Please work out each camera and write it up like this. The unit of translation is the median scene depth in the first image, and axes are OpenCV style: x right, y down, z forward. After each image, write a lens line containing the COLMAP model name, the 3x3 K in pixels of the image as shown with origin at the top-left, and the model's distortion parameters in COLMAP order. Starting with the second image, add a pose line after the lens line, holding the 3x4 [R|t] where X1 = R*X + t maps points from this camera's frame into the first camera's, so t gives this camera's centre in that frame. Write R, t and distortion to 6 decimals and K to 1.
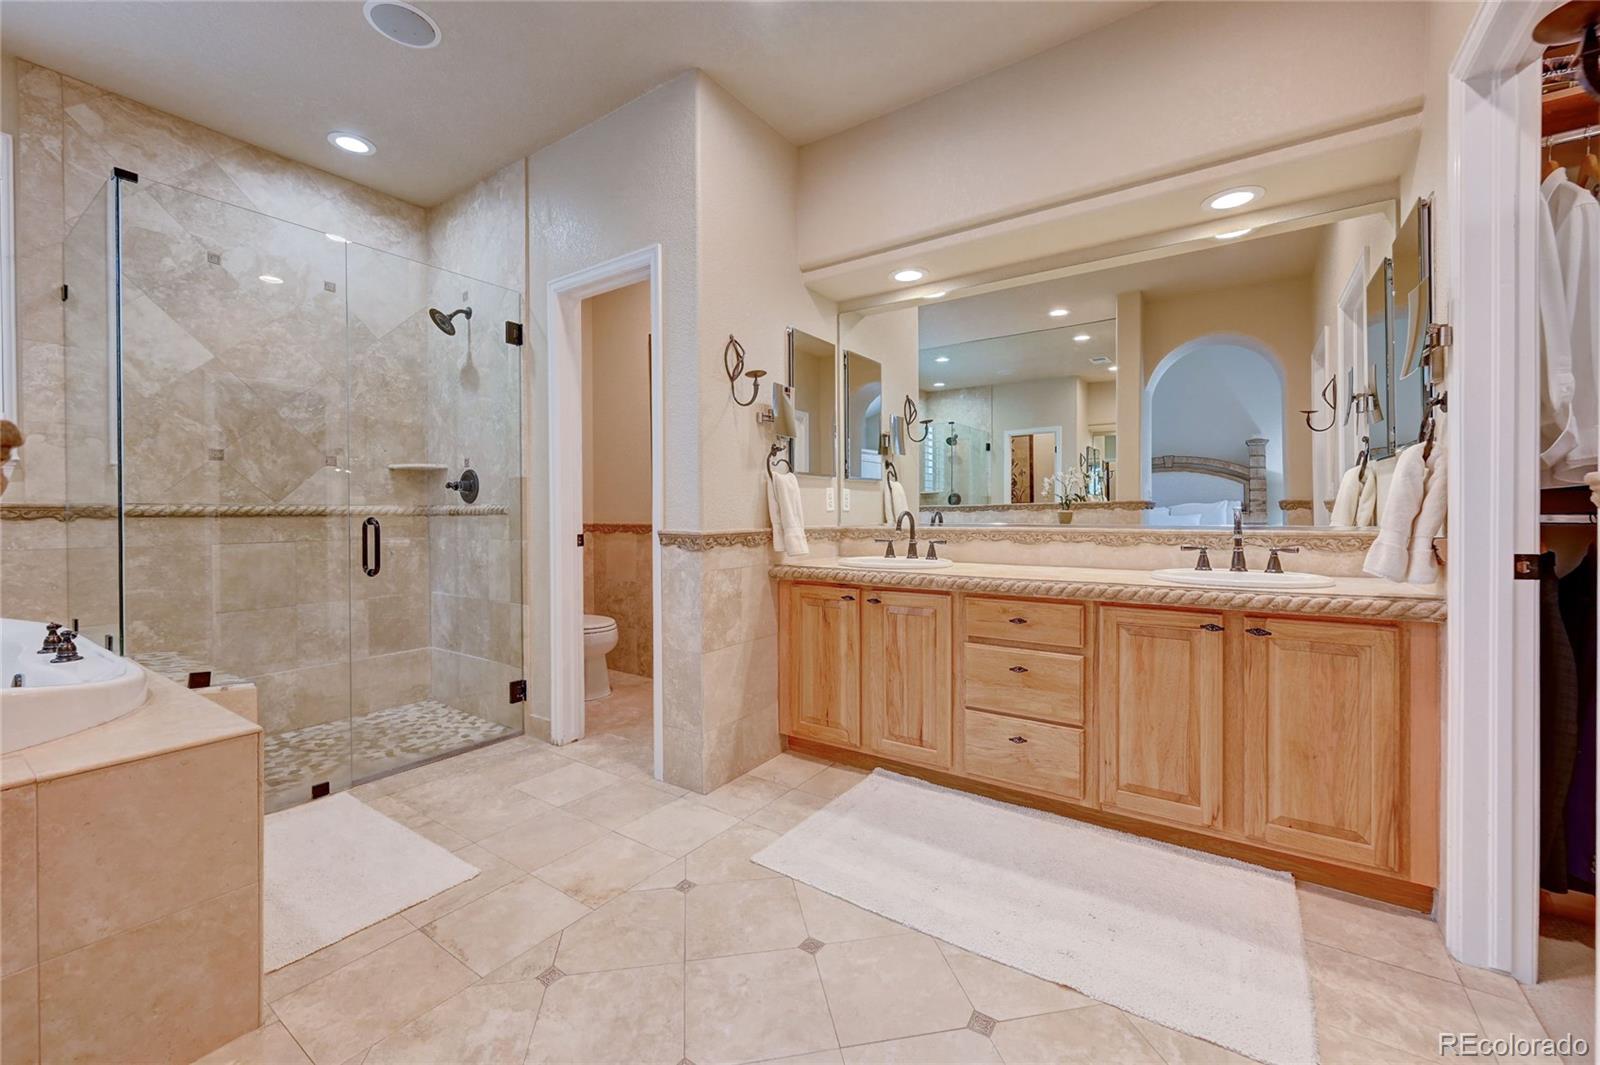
lens RADIAL K [[643.6, 0, 795.6], [0, 643.6, 518.6], [0, 0, 1]] dist [0.001385, 0.000403]
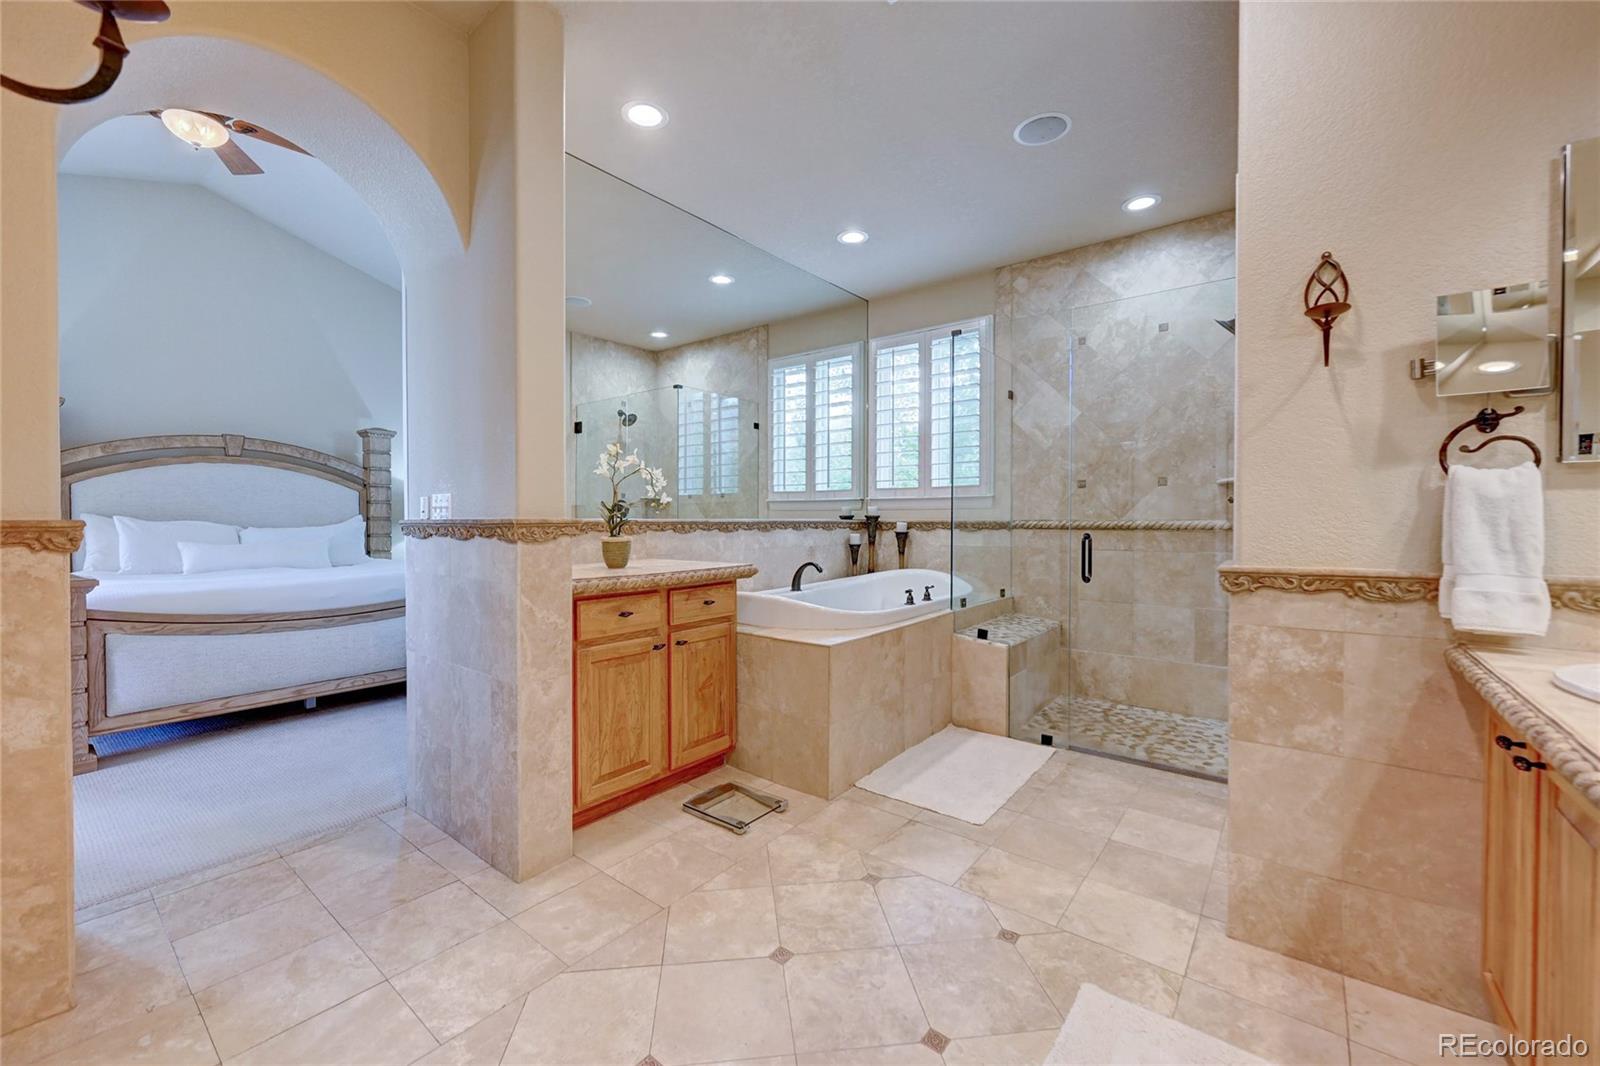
lens RADIAL K [[636.9, 0, 793.7], [0, 636.9, 529.1], [0, 0, 1]] dist [0.000571, -0.000023]
pose [[-0.065895, 0.019678, -0.997632, 0.489646], [-0.006354, 0.999777, 0.020140, -0.026620], [0.997806, 0.007666, -0.065756, 0.473713]]
